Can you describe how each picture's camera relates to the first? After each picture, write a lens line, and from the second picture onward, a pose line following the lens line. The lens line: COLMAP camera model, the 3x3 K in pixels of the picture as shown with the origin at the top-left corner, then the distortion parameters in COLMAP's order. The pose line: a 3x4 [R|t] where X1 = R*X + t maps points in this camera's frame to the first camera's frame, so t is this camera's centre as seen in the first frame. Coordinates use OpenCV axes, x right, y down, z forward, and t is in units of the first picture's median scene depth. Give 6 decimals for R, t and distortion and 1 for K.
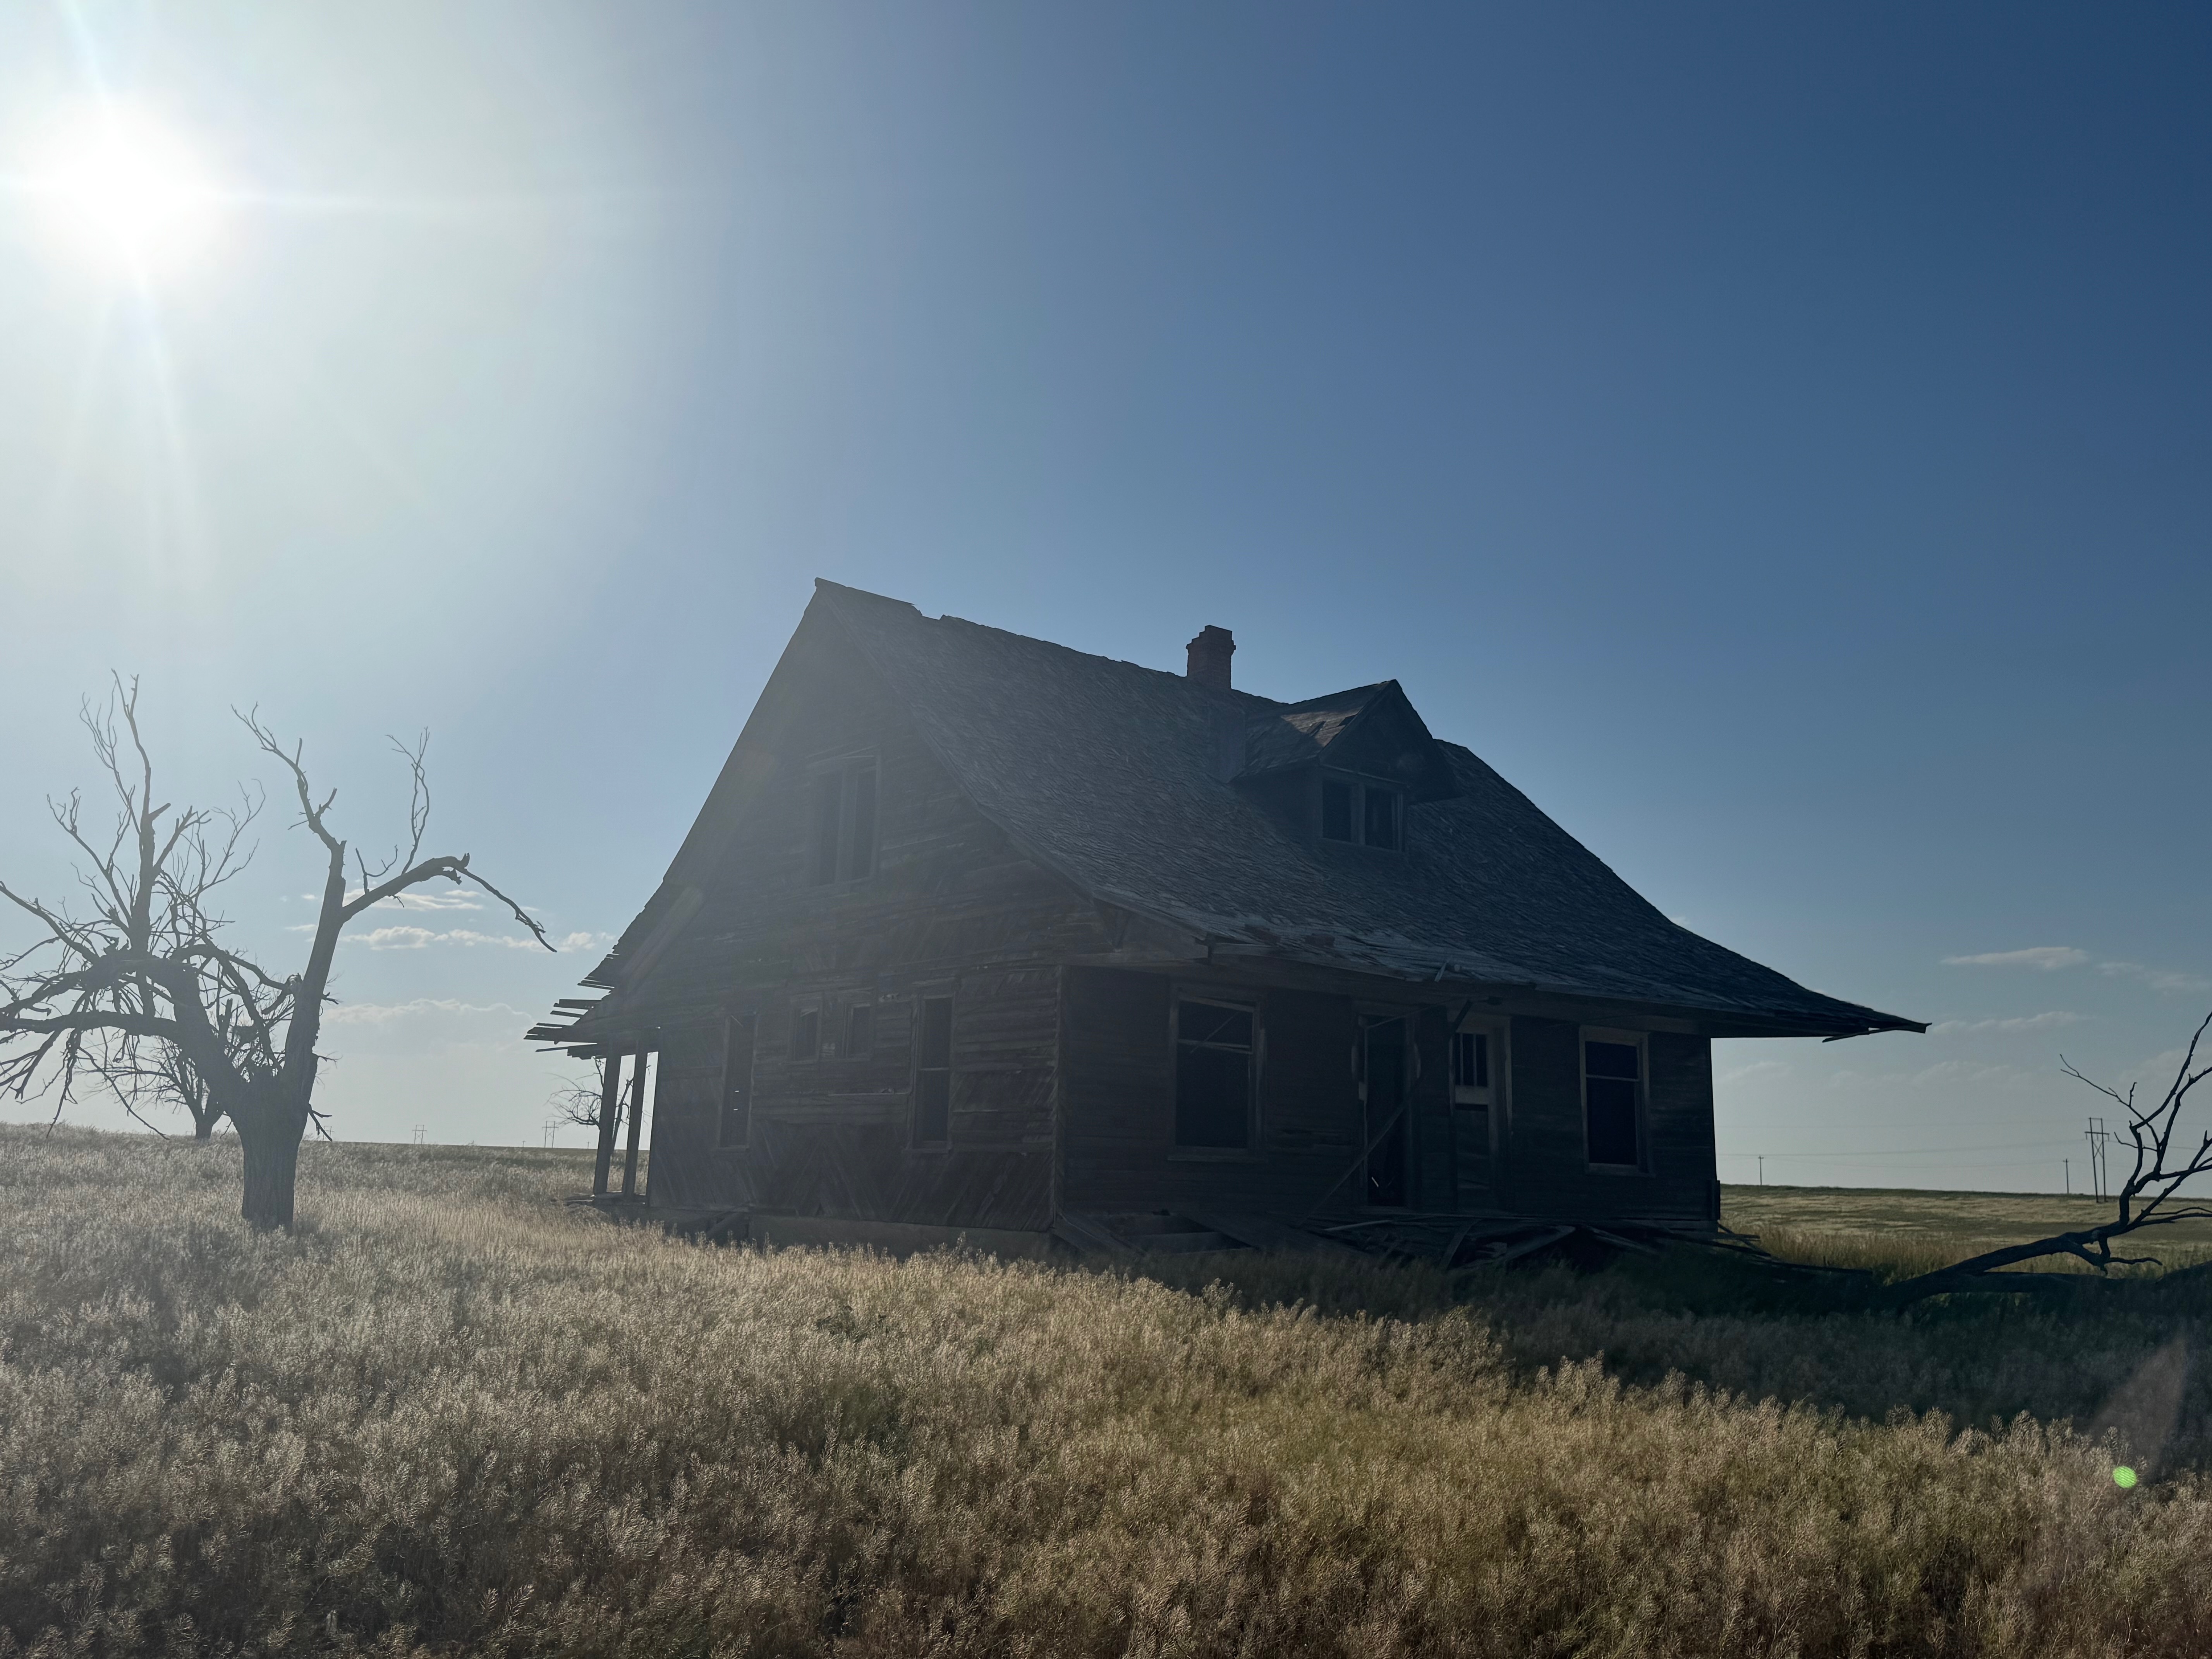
lens RADIAL K [[1877.6, 0, 1139.6], [0, 1877.6, 830.3], [0, 0, 1]] dist [0.160793, -0.281769]
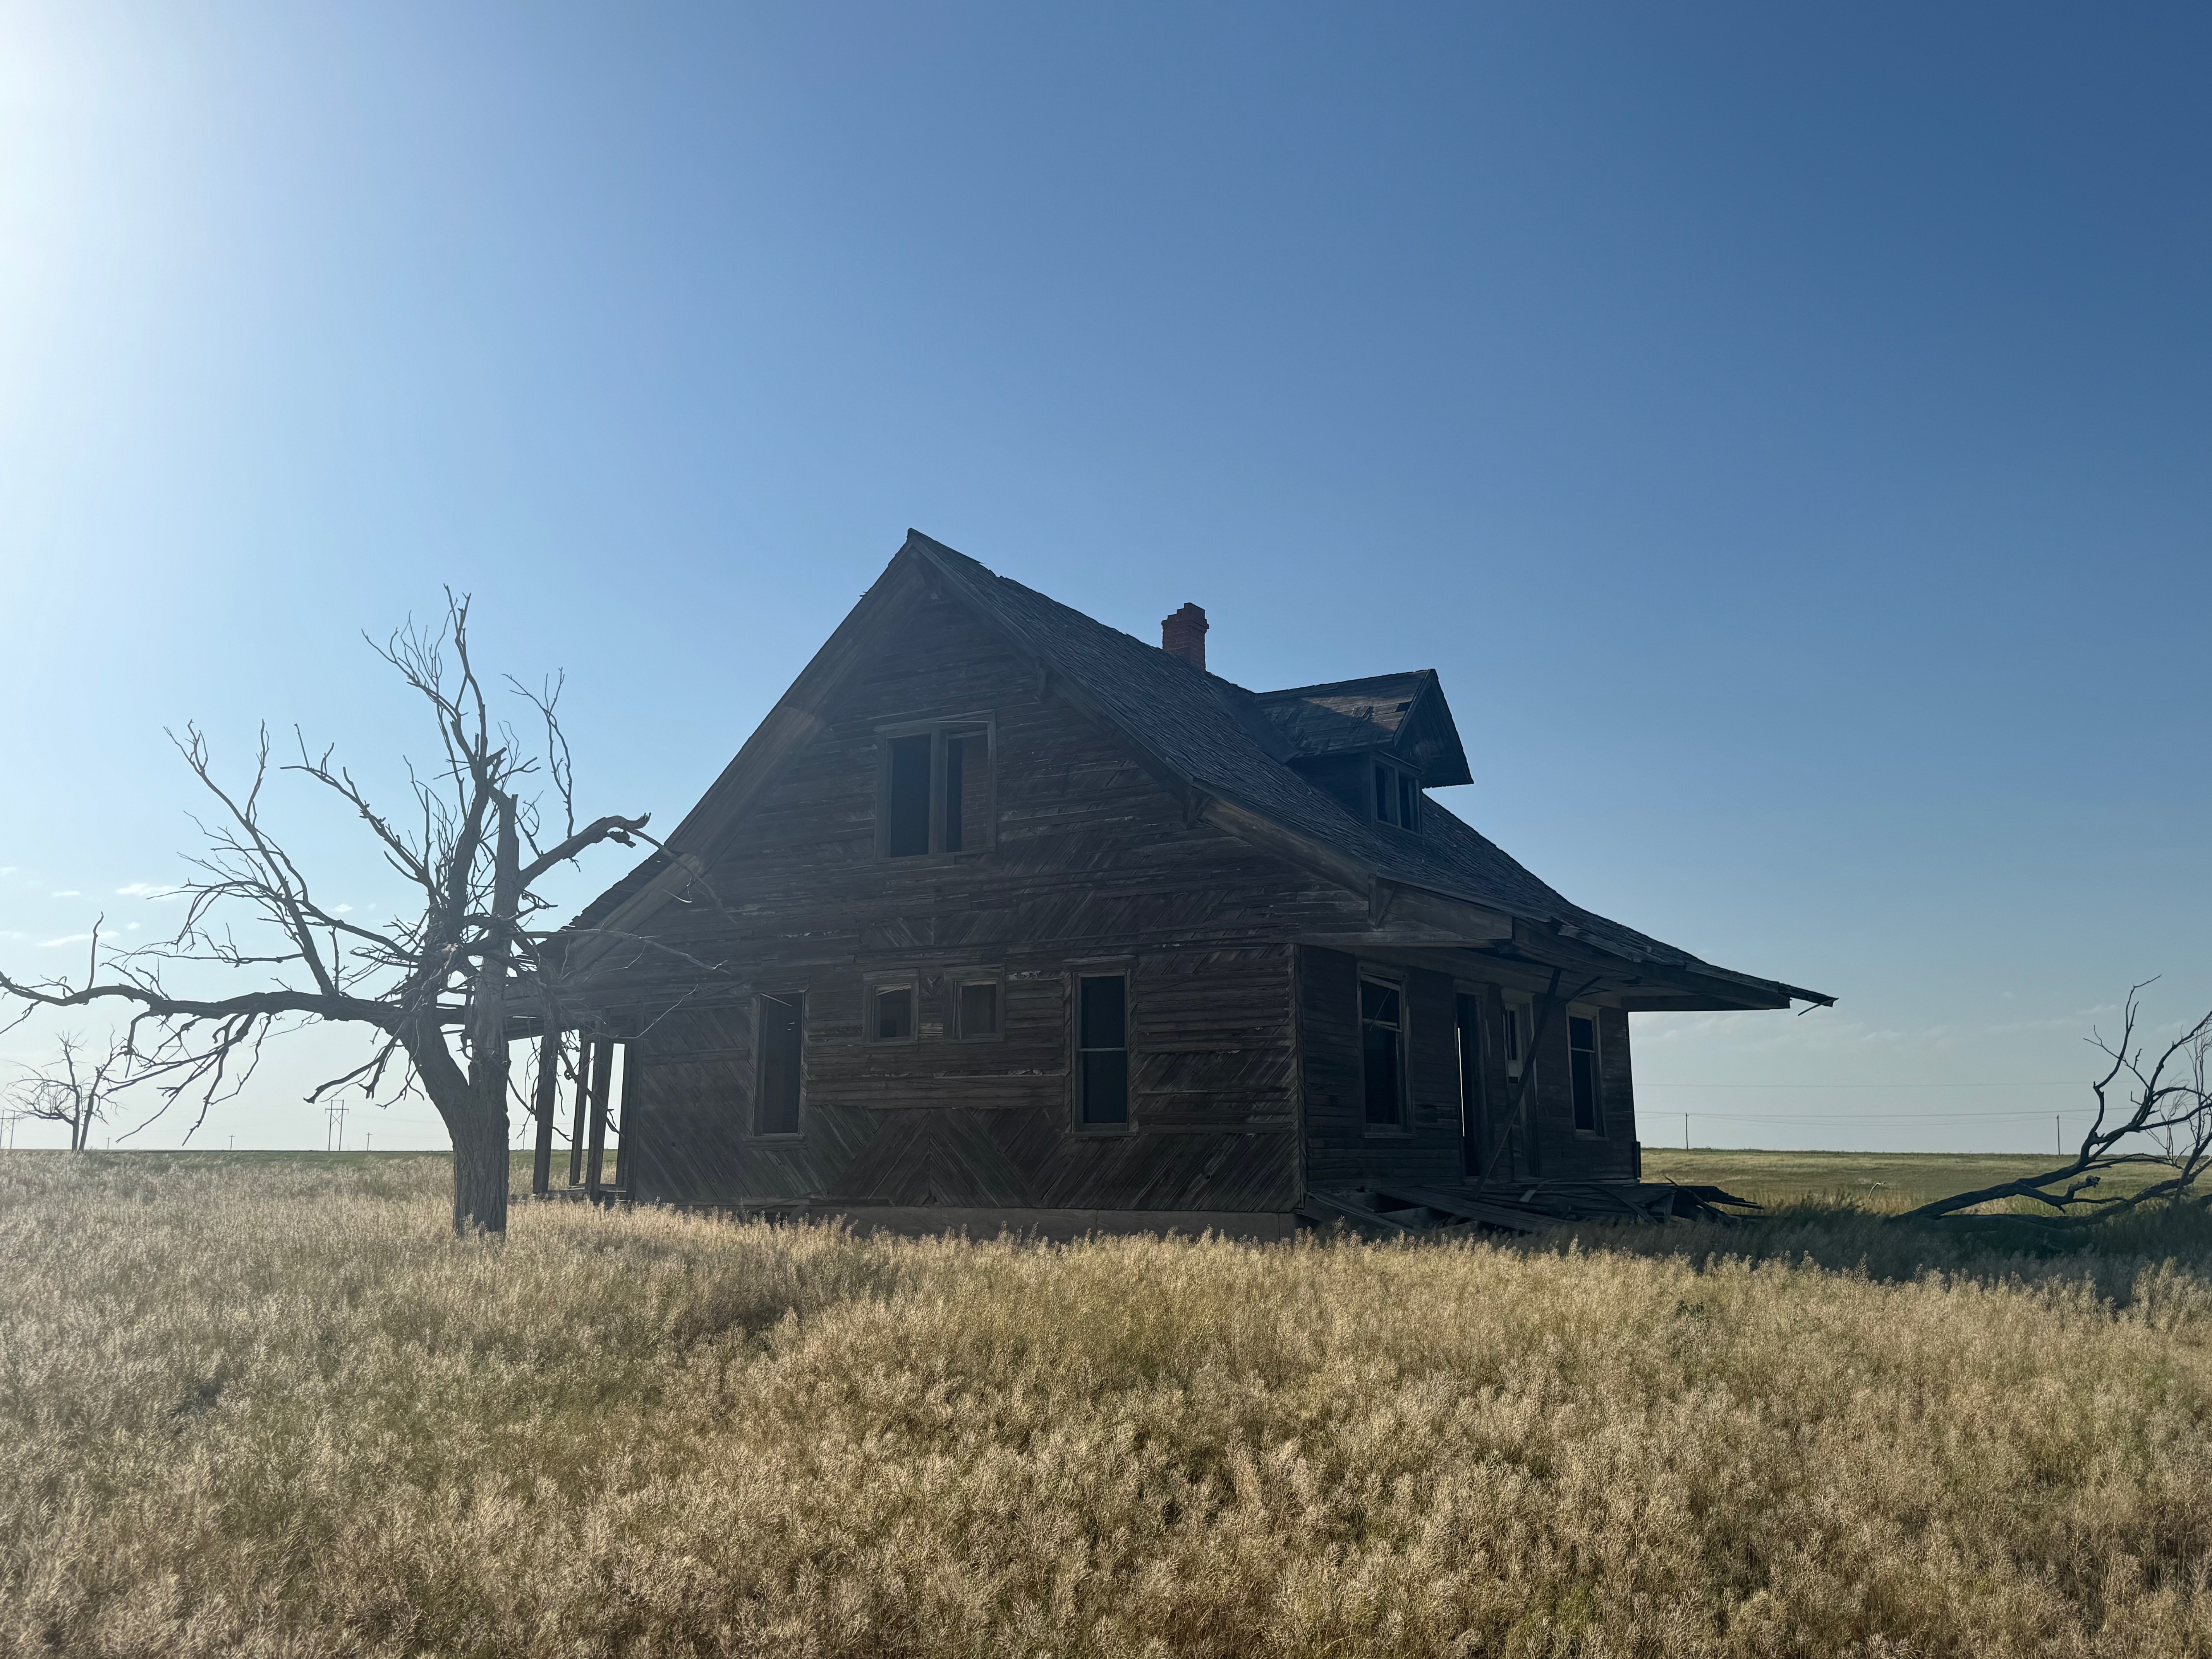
lens RADIAL K [[1877.6, 0, 1139.6], [0, 1877.6, 830.3], [0, 0, 1]] dist [0.160793, -0.281769]
pose [[0.944272, 0.025722, 0.328159, -0.423730], [-0.030489, 0.999491, 0.009389, 0.004505], [-0.327750, -0.018871, 0.944576, 0.084857]]
